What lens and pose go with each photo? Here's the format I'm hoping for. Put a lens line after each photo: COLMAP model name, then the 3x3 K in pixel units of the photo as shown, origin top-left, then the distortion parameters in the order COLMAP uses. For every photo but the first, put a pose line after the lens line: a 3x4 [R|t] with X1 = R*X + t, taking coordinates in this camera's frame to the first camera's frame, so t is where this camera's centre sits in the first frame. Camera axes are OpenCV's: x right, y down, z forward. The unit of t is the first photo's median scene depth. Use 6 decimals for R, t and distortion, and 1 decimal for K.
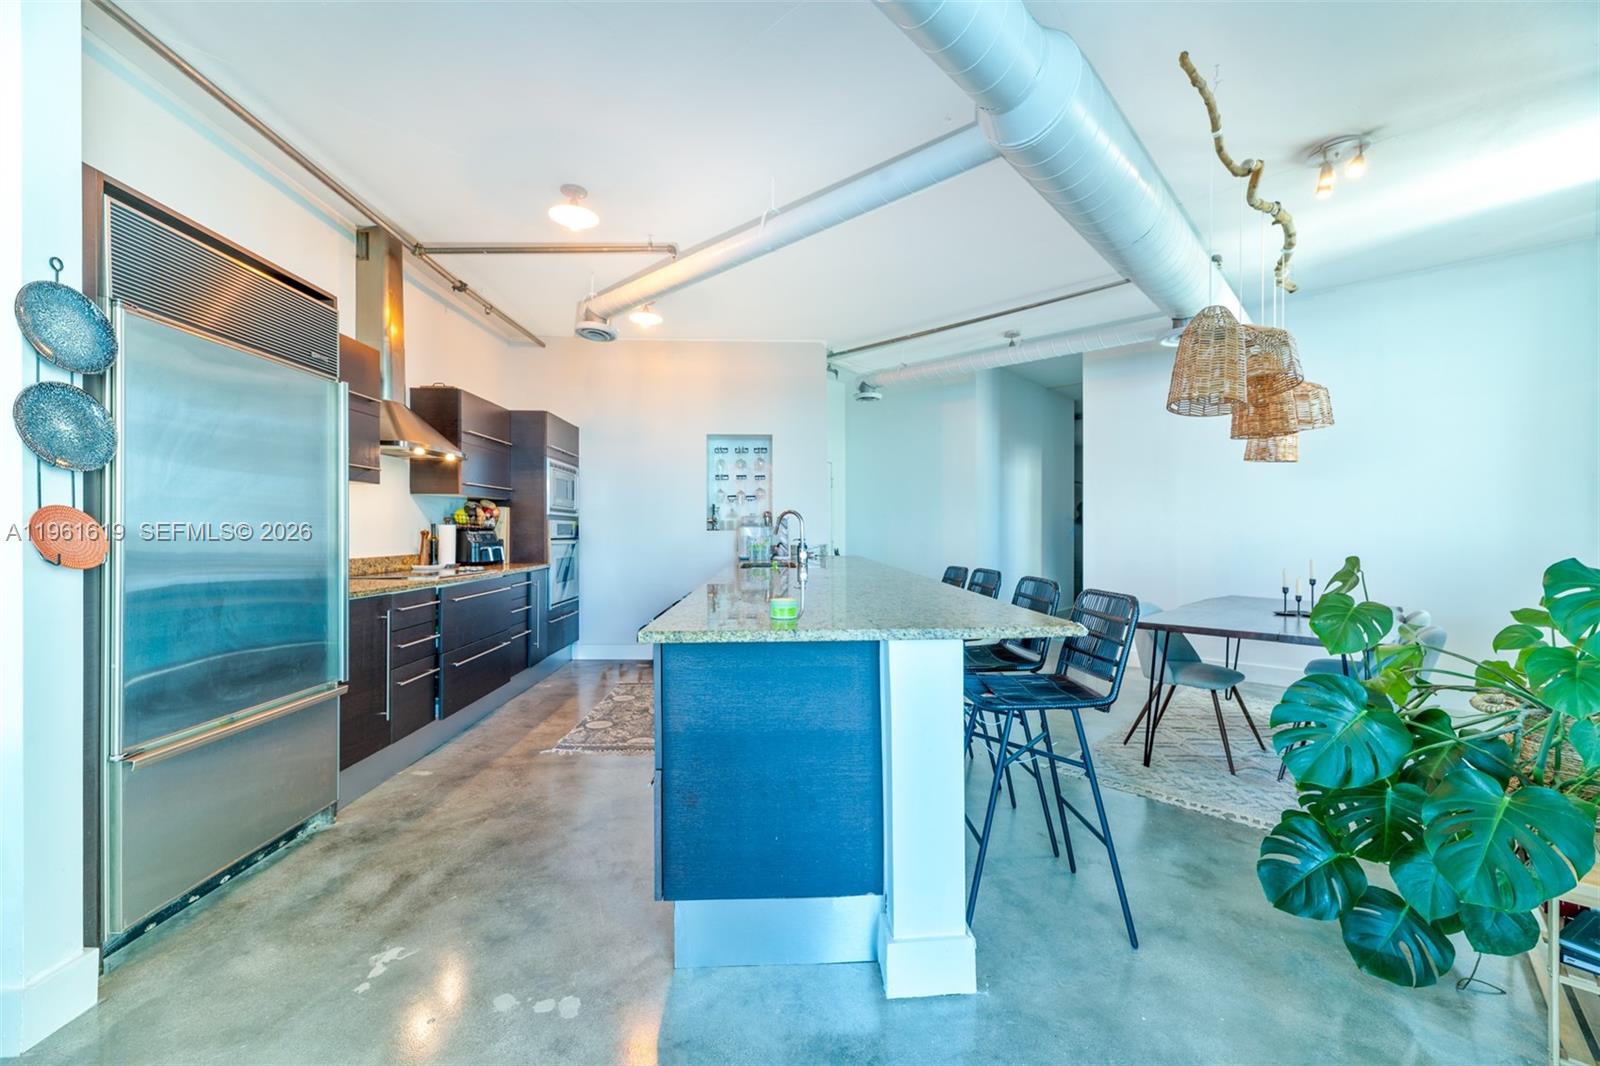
lens RADIAL K [[637.8, 0, 800.0], [0, 637.8, 533.0], [0, 0, 1]] dist [0.000474, -0.000197]
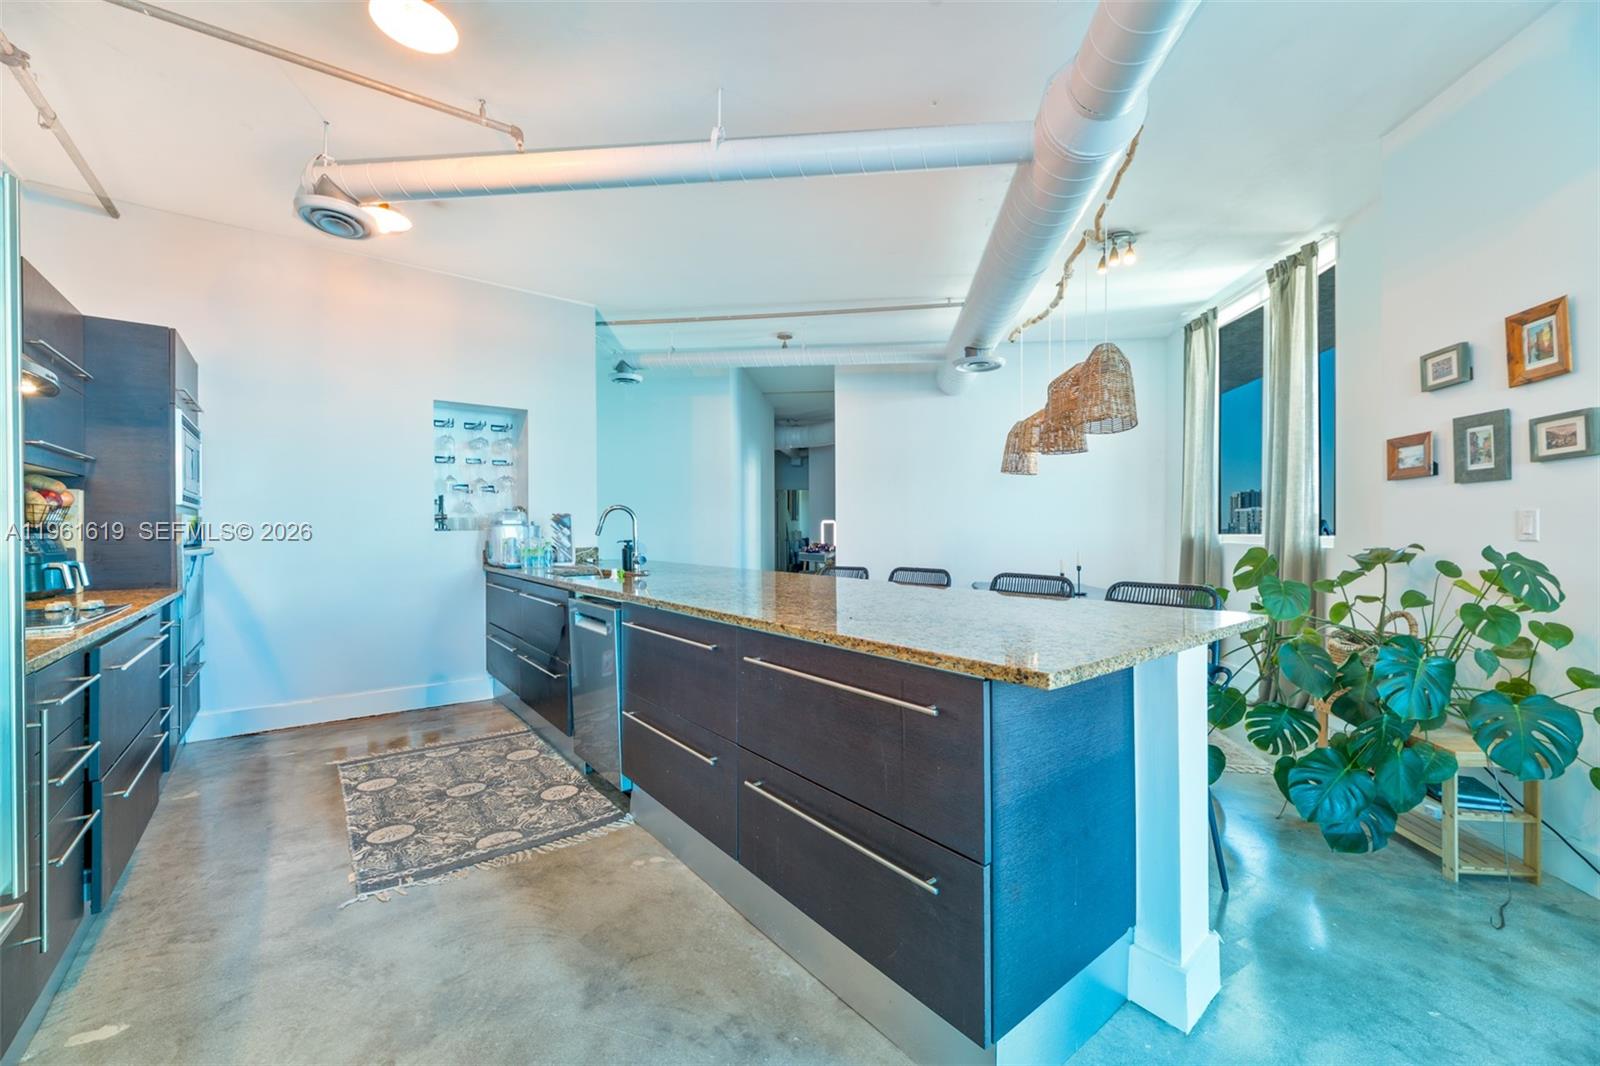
lens RADIAL K [[637.8, 0, 800.0], [0, 637.8, 533.0], [0, 0, 1]] dist [0.000474, -0.000197]
pose [[0.810502, -0.006353, 0.585701, -0.249685], [0.005799, 0.999979, 0.002822, -0.001079], [-0.585707, 0.001109, 0.810522, 0.167822]]
